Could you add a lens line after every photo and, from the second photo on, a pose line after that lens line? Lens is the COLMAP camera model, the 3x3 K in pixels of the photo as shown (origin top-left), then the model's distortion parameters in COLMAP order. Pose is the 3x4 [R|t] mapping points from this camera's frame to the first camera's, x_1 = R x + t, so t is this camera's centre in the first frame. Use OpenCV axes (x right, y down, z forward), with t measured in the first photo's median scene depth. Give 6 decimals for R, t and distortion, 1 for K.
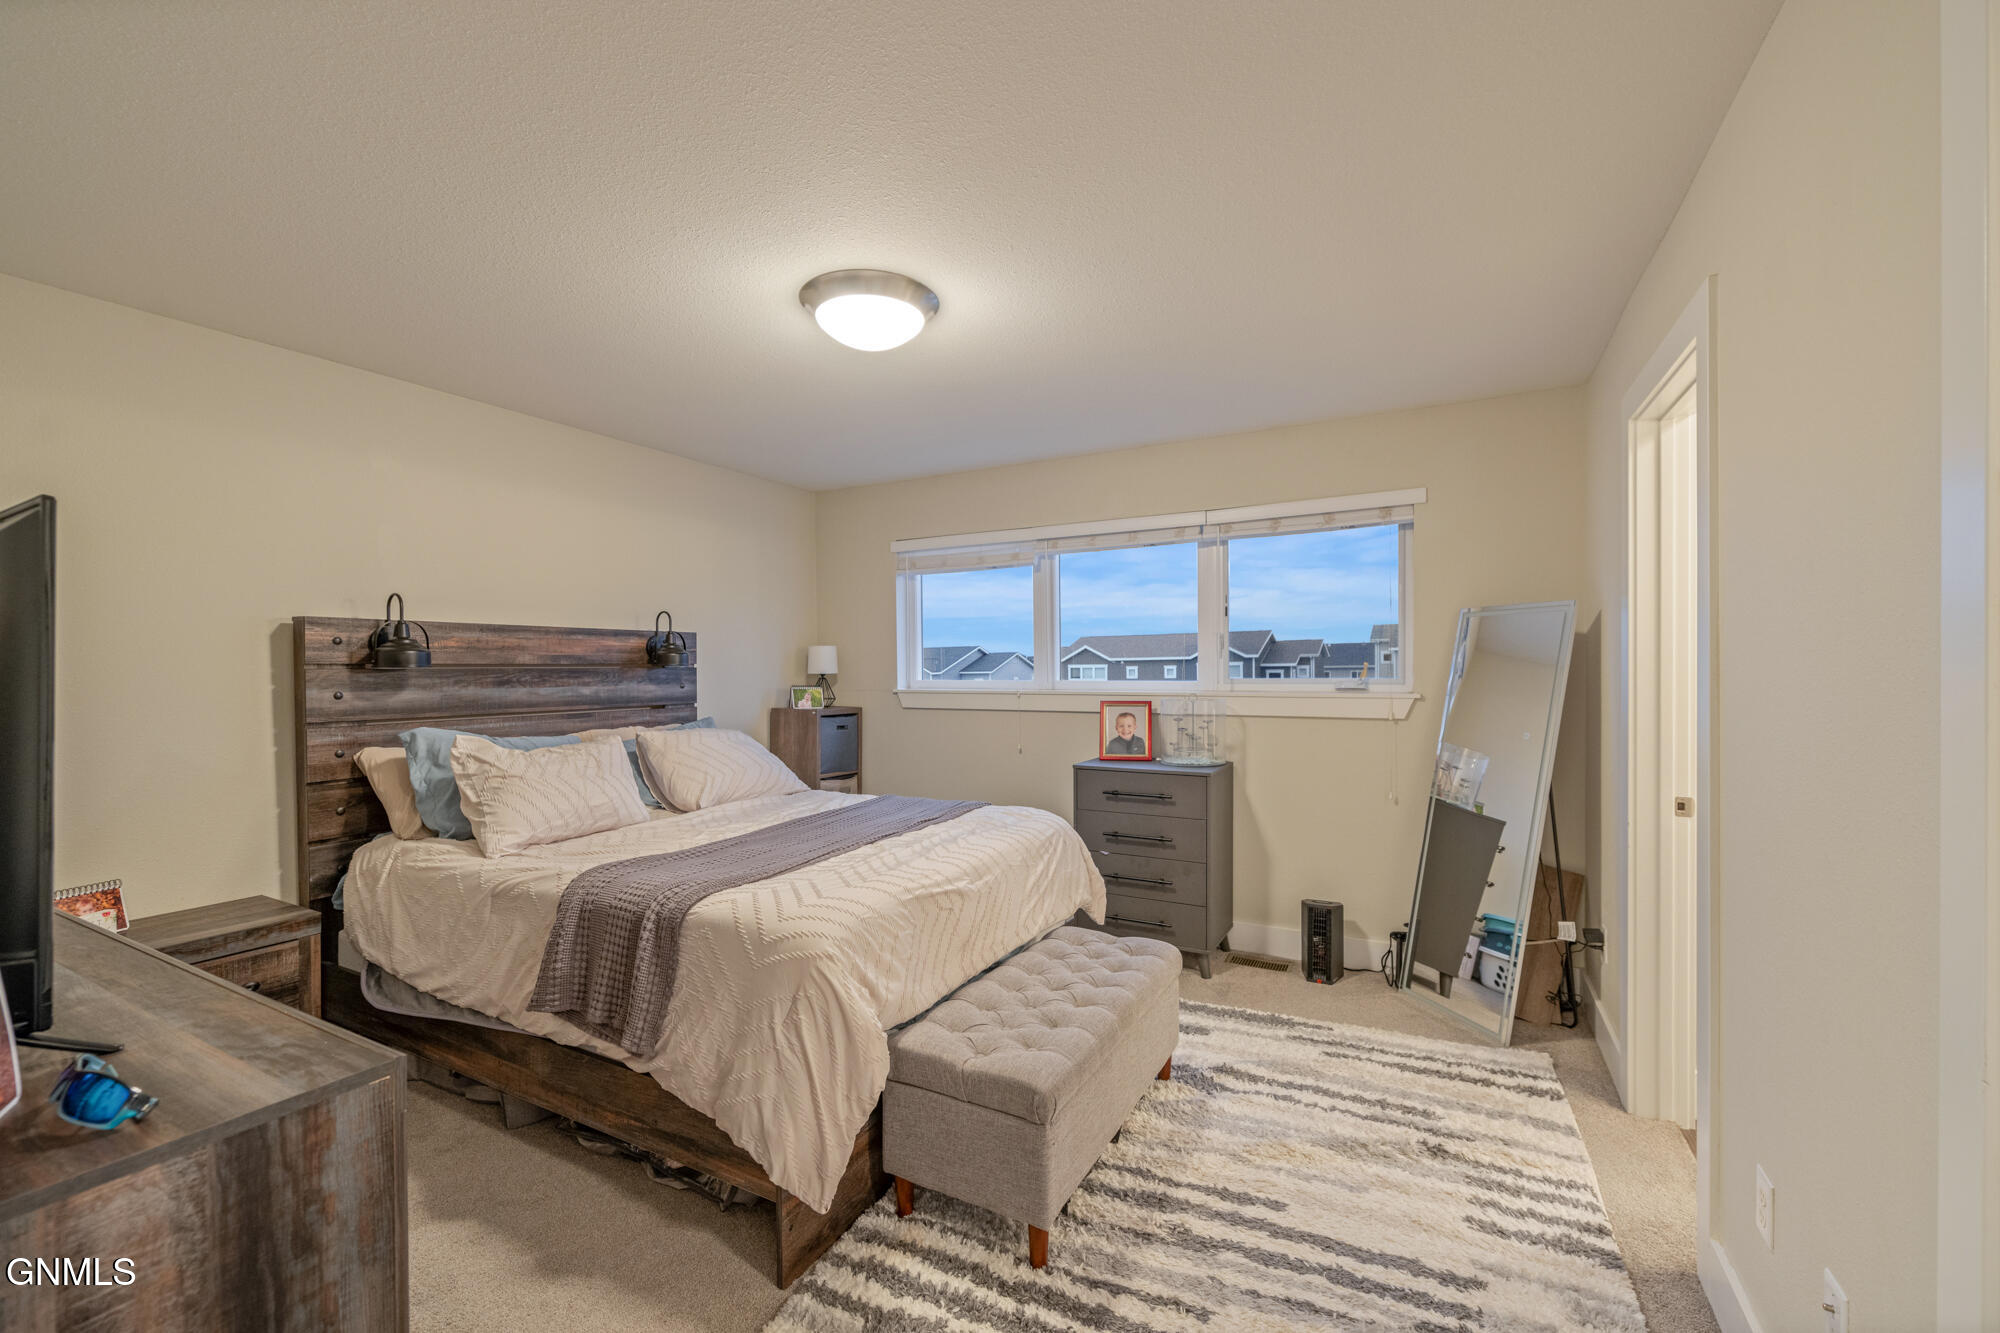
lens RADIAL K [[799.5, 0, 1008.3], [0, 799.5, 668.0], [0, 0, 1]] dist [0.001406, -0.001680]
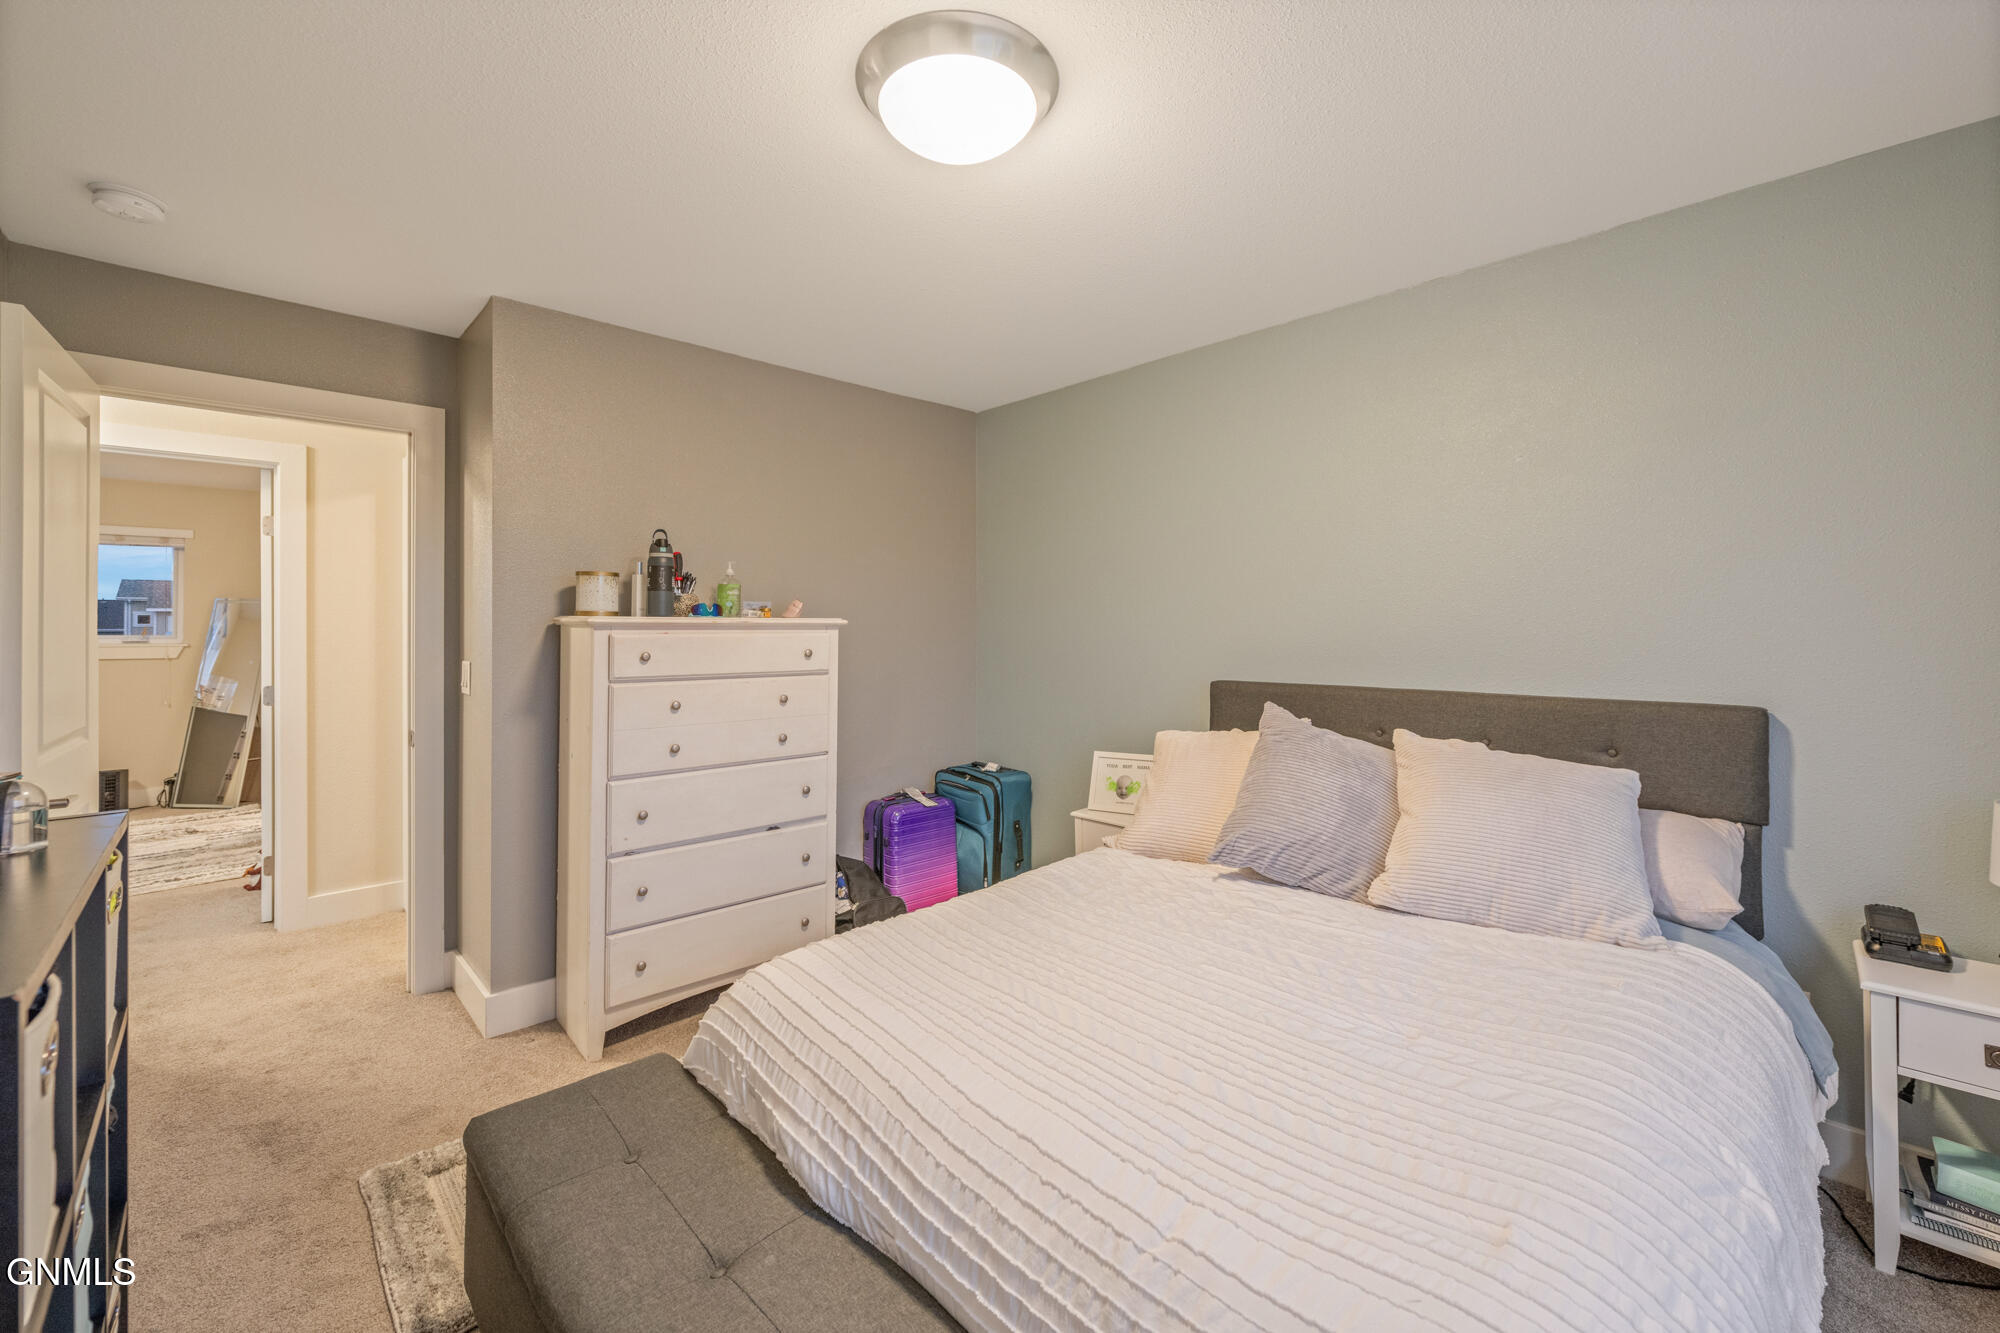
lens RADIAL K [[799.5, 0, 1013.7], [0, 799.5, 621.1], [0, 0, 1]] dist [0.001406, -0.001680]
pose [[0.295526, 0.014884, 0.955219, -0.634100], [0.000281, 0.999877, -0.015667, 0.008835], [-0.955335, 0.004899, 0.295486, -1.266535]]
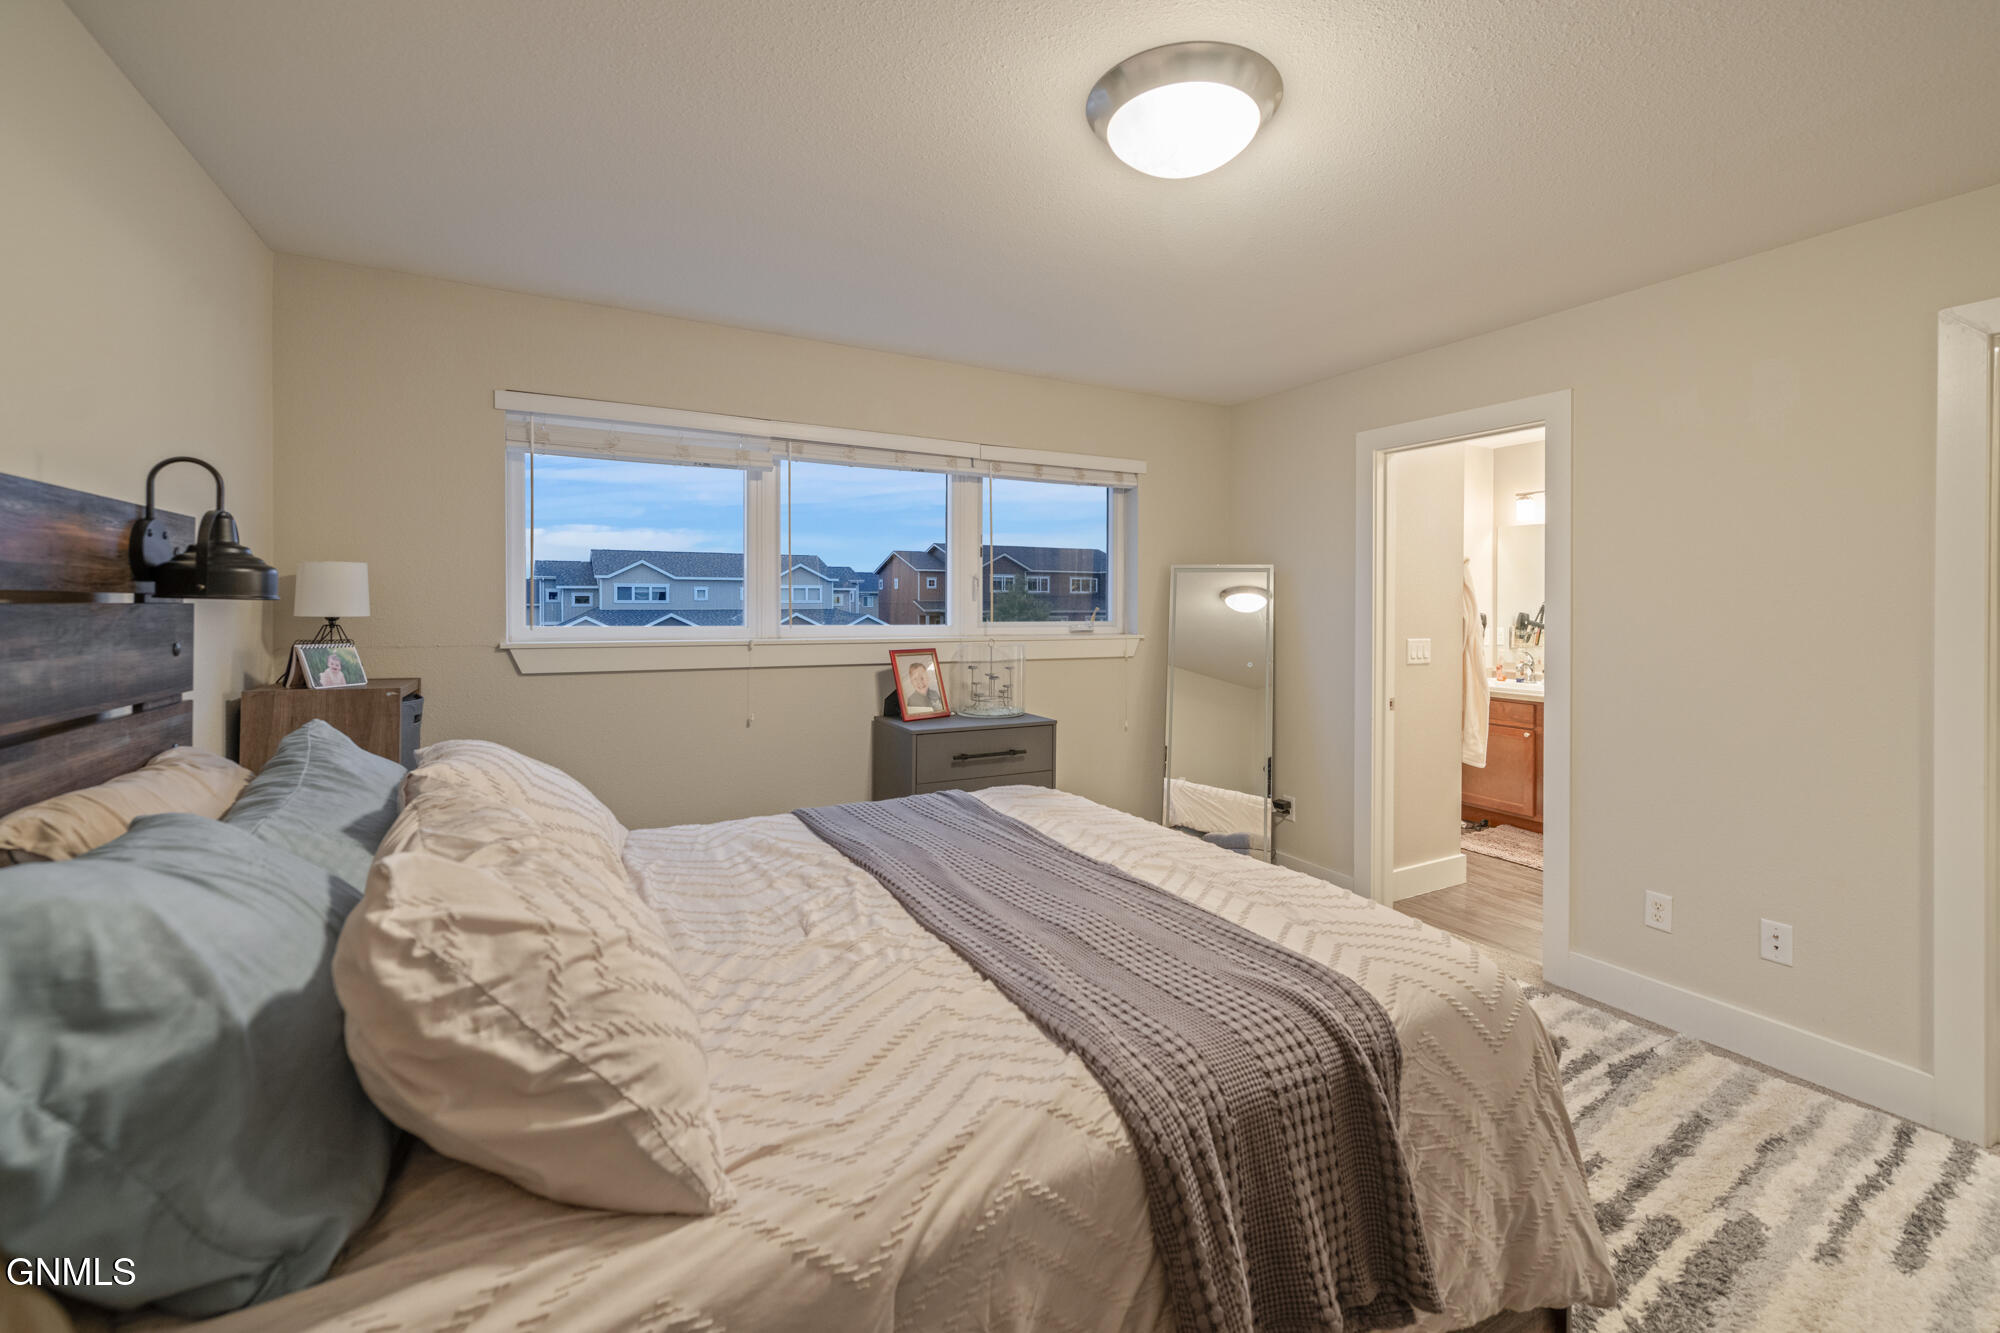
lens RADIAL K [[799.5, 0, 1031.5], [0, 799.5, 605.3], [0, 0, 1]] dist [0.001406, -0.001680]
pose [[0.553656, 0.010856, 0.832675, -0.537370], [-0.008994, 0.999935, -0.007056, -0.000425], [-0.832697, -0.003582, 0.553718, 0.457643]]
